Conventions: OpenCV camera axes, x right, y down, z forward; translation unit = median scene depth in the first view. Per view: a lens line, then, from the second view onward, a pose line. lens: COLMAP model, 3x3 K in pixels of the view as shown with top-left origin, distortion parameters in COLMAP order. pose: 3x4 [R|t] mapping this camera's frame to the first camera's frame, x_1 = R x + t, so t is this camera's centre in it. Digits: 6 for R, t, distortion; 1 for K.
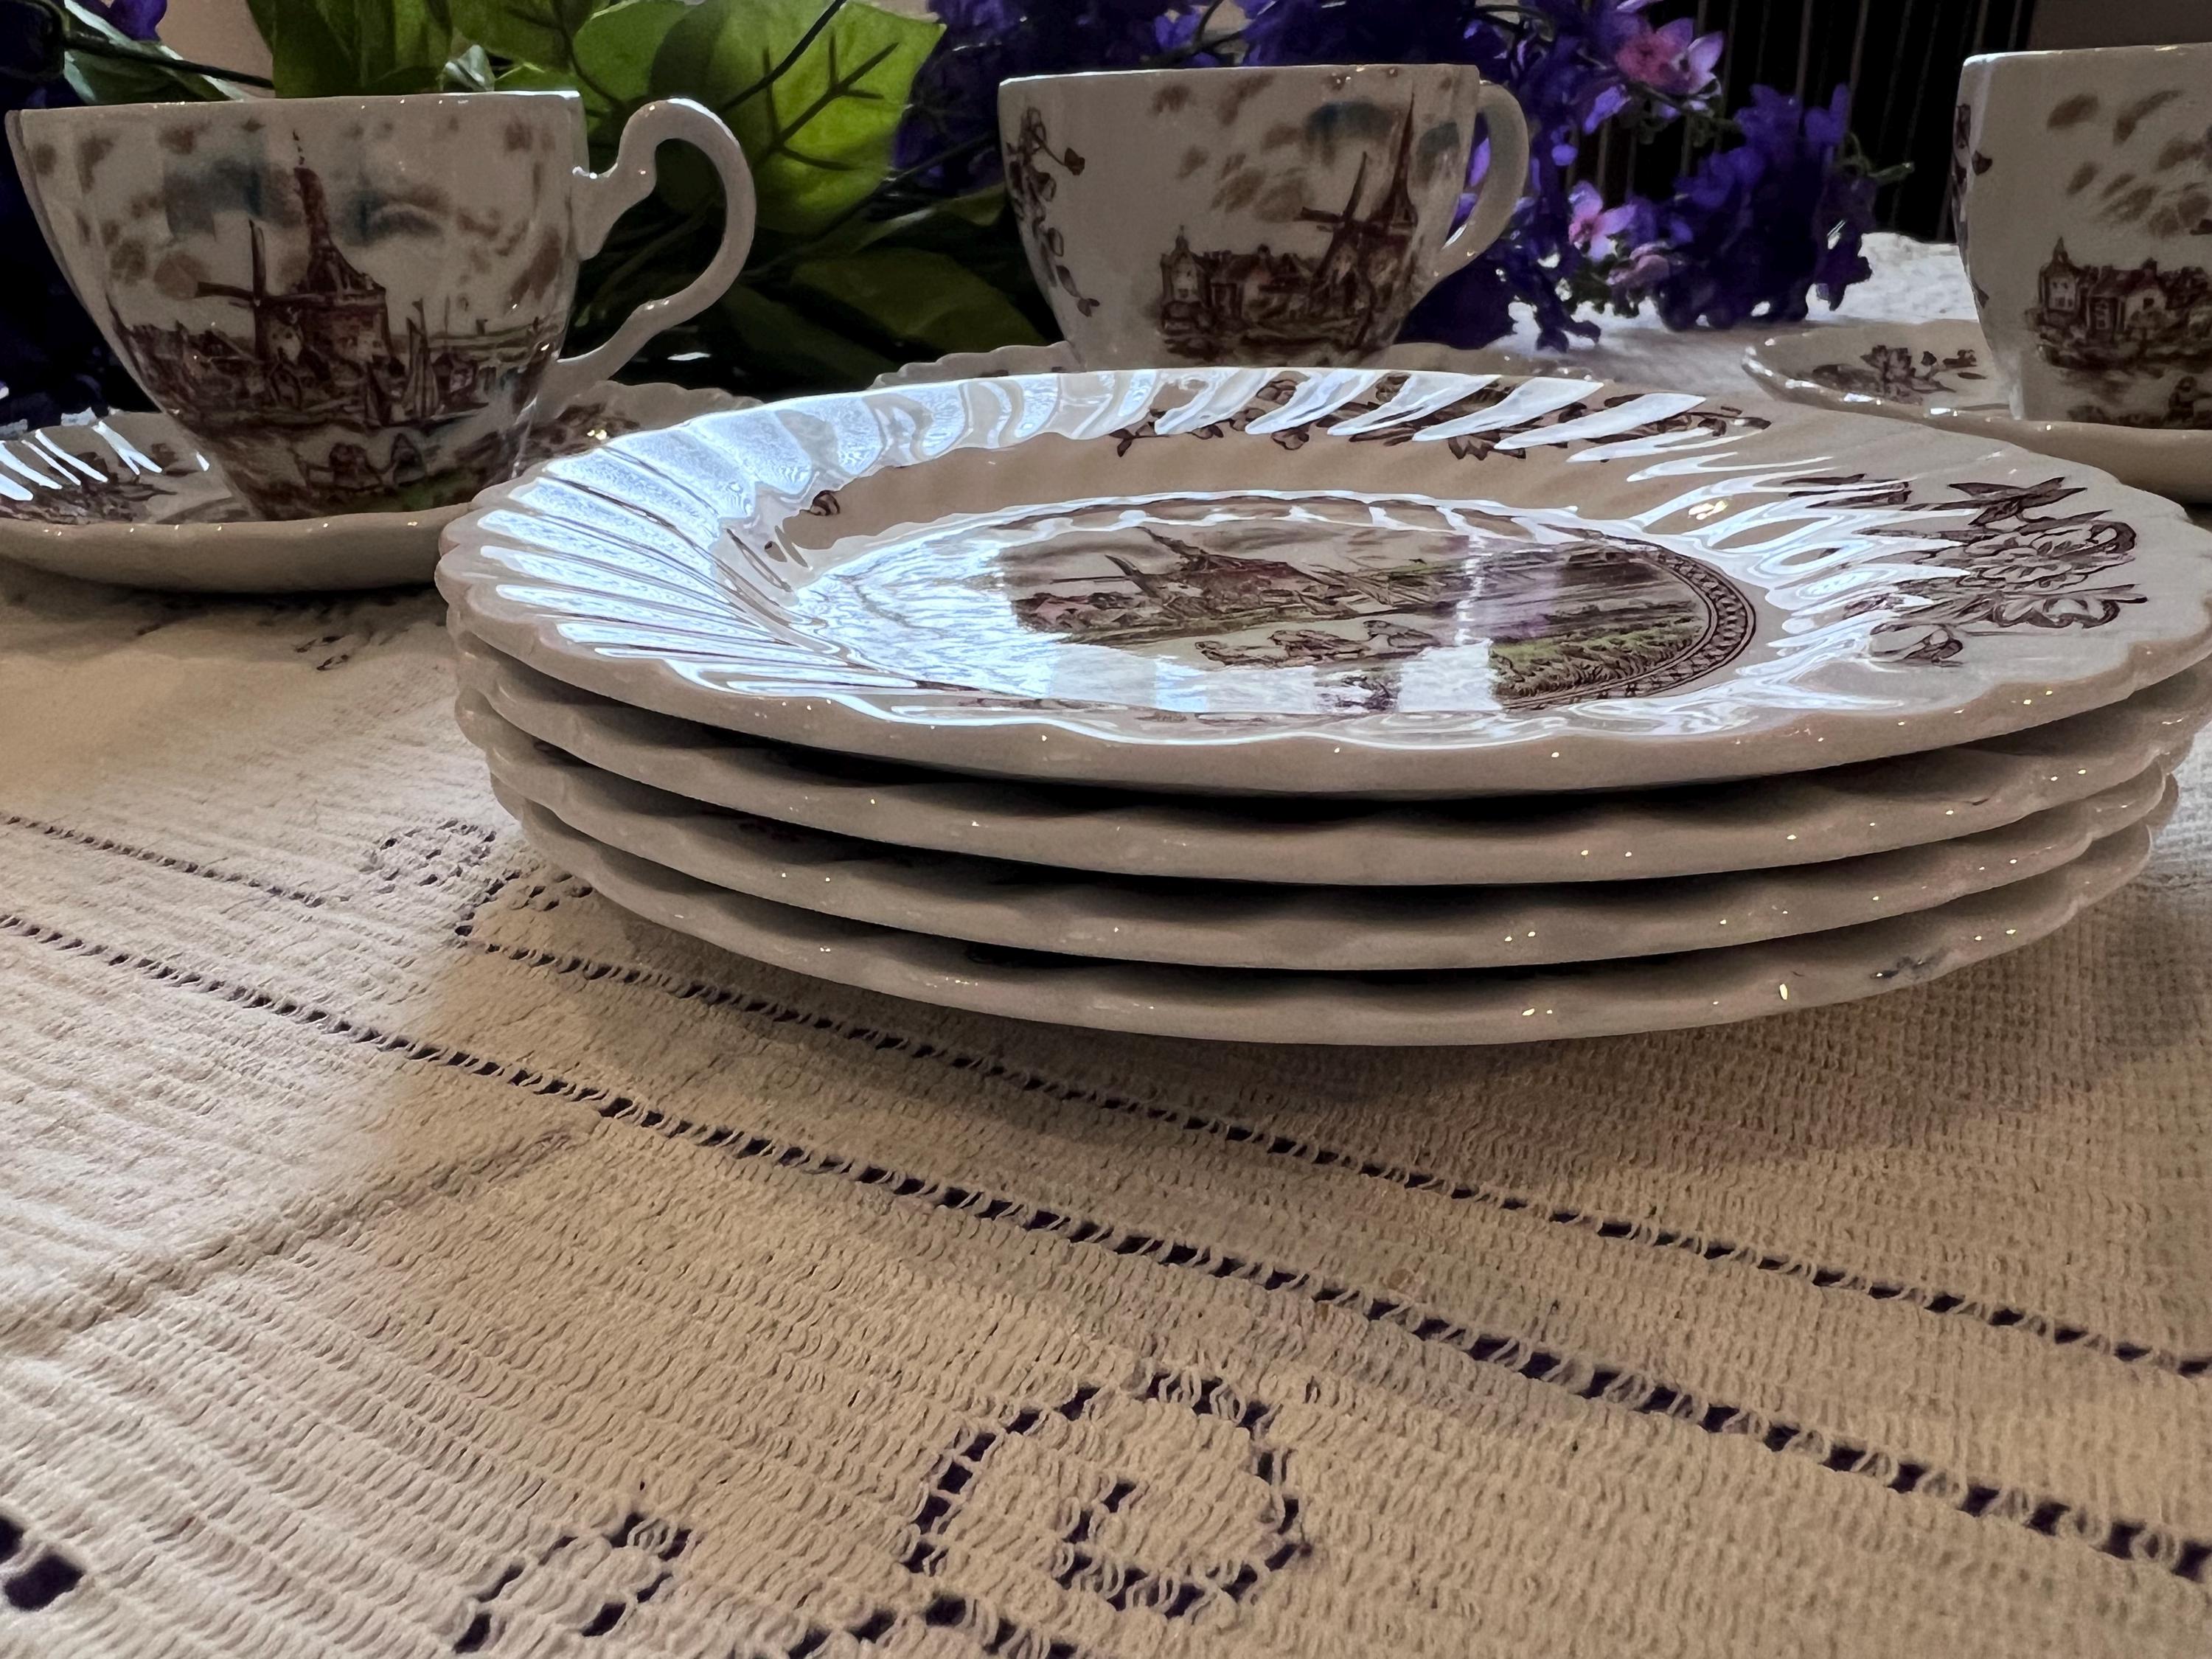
lens RADIAL K [[1739.9, 0, 1045.9], [0, 1739.9, 973.6], [0, 0, 1]] dist [0.000741, -0.046987]
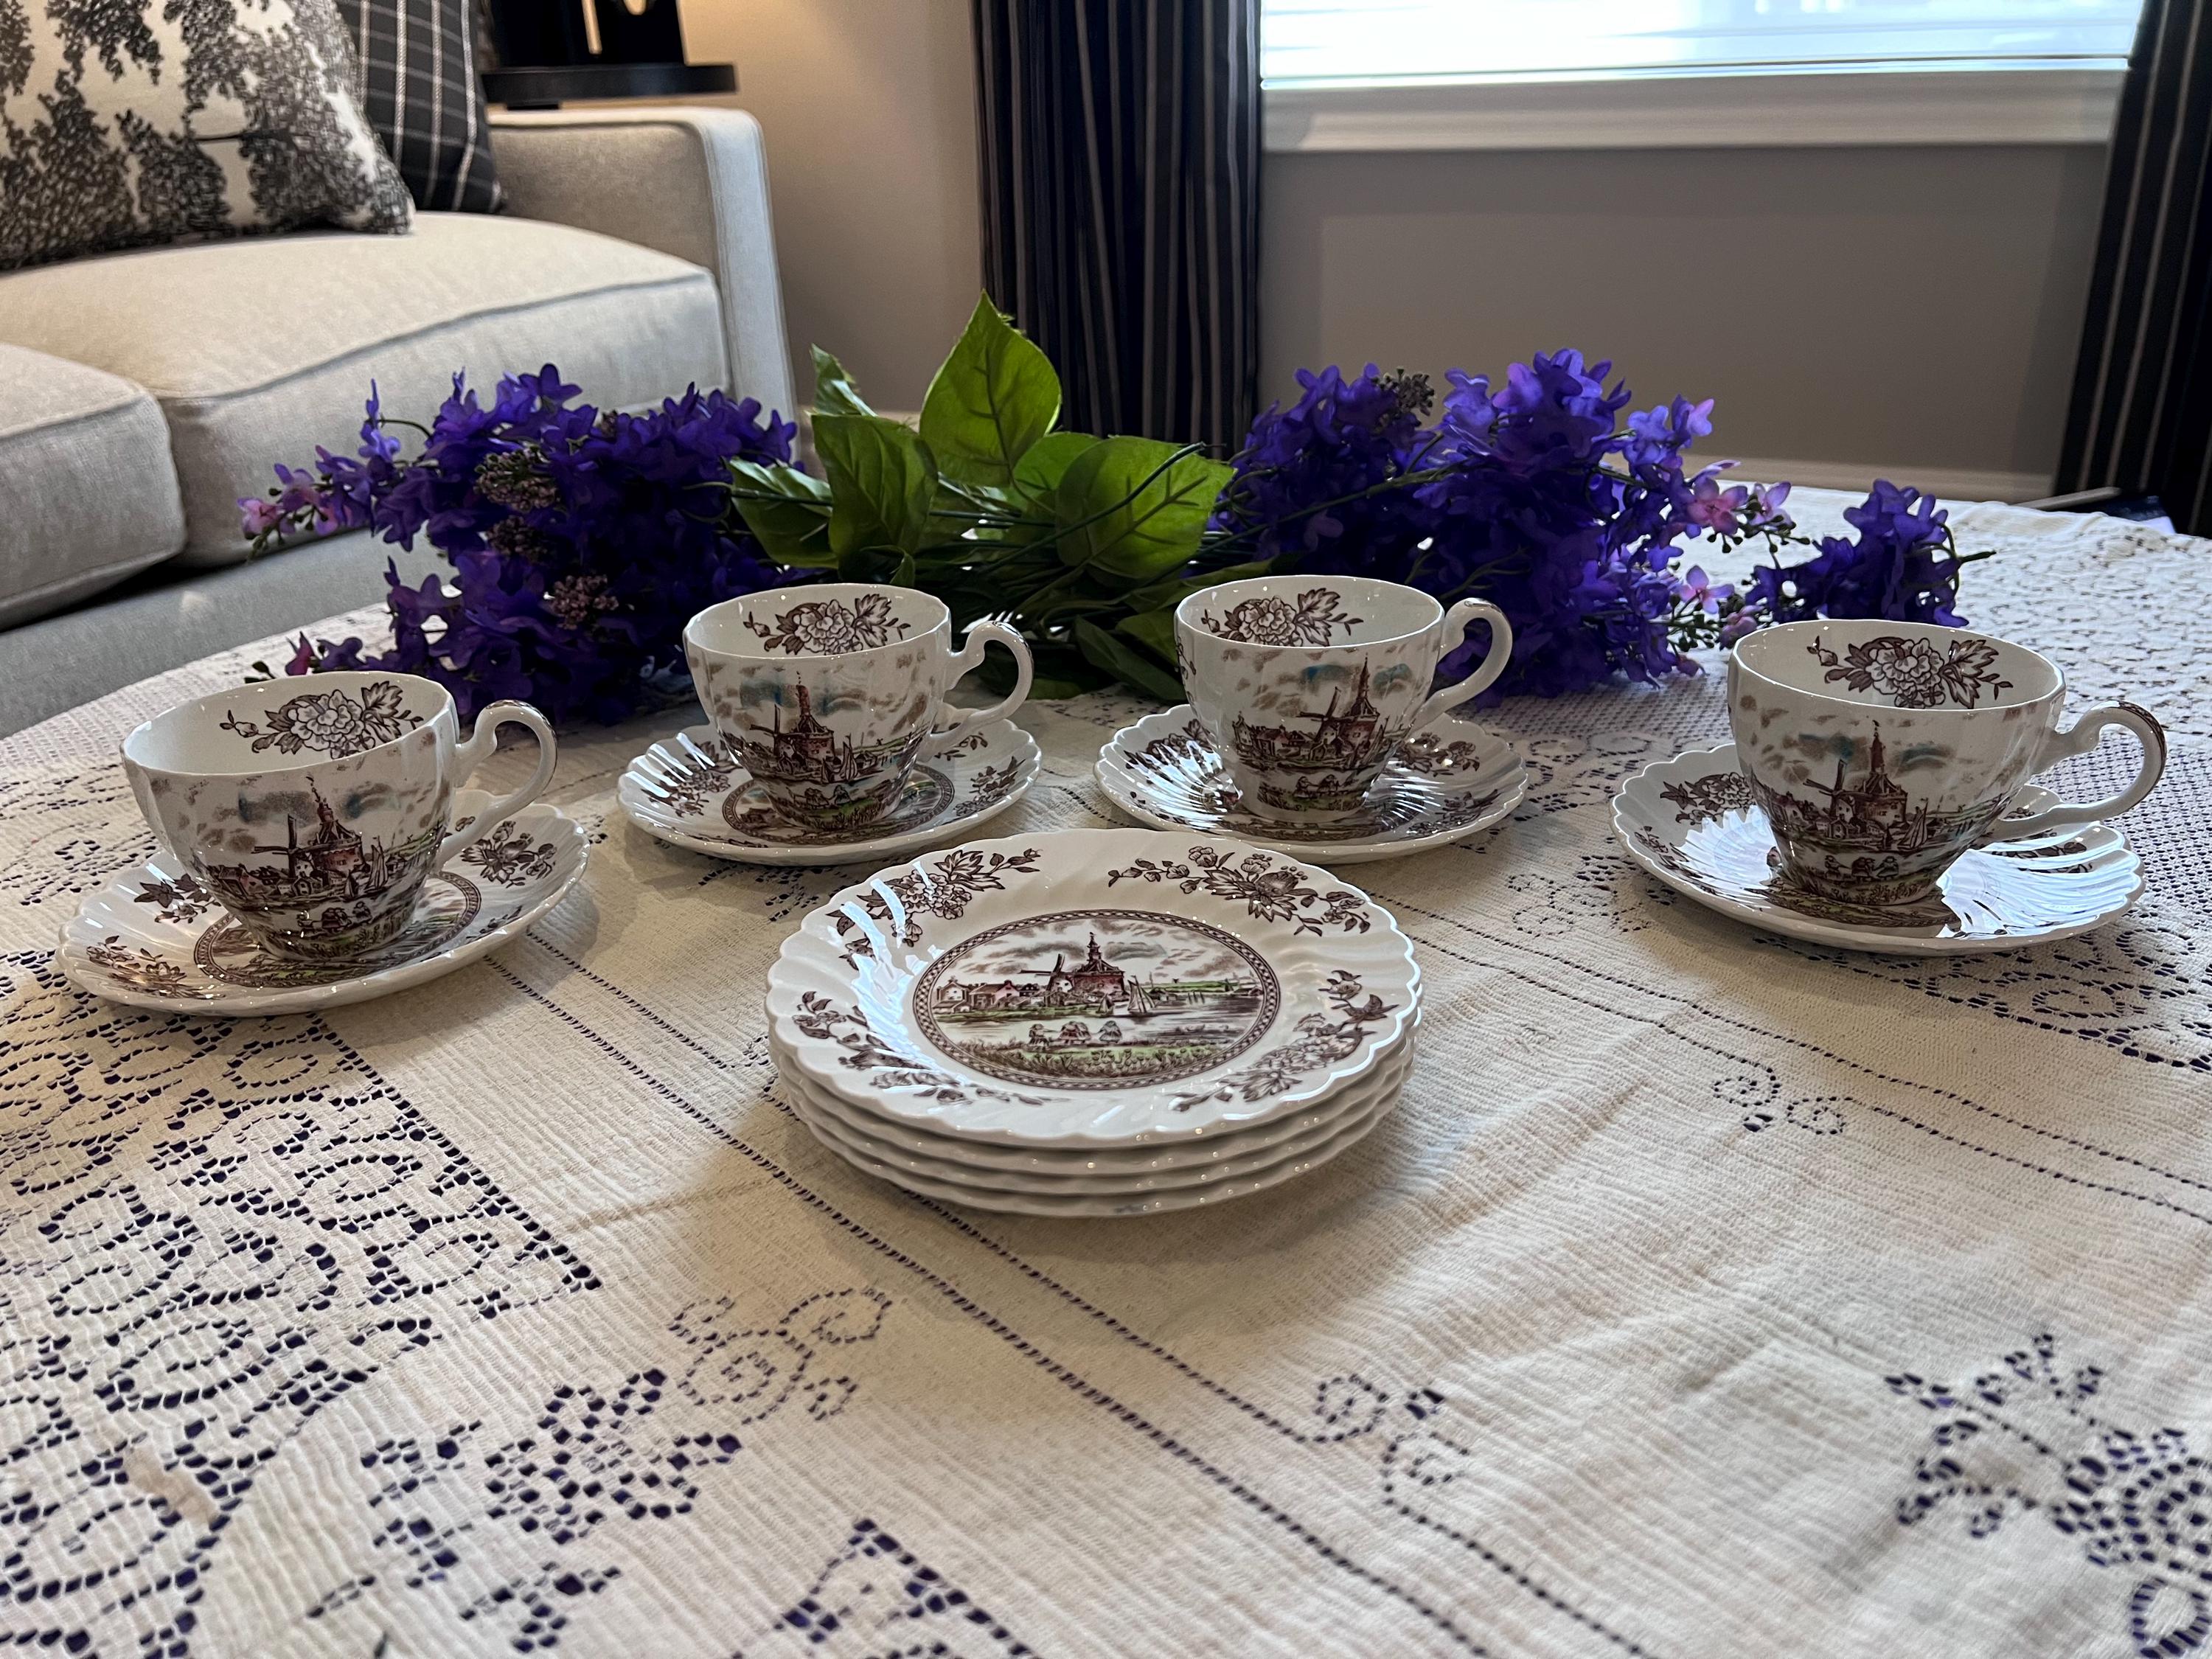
lens RADIAL K [[1728.7, 0, 1106.0], [0, 1728.7, 829.5], [0, 0, 1]] dist [0.062520, -0.080074]
pose [[0.948849, 0.126135, -0.289440, 0.531140], [-0.139516, 0.989879, -0.025983, -0.253030], [0.283233, 0.065035, 0.956843, -0.871069]]
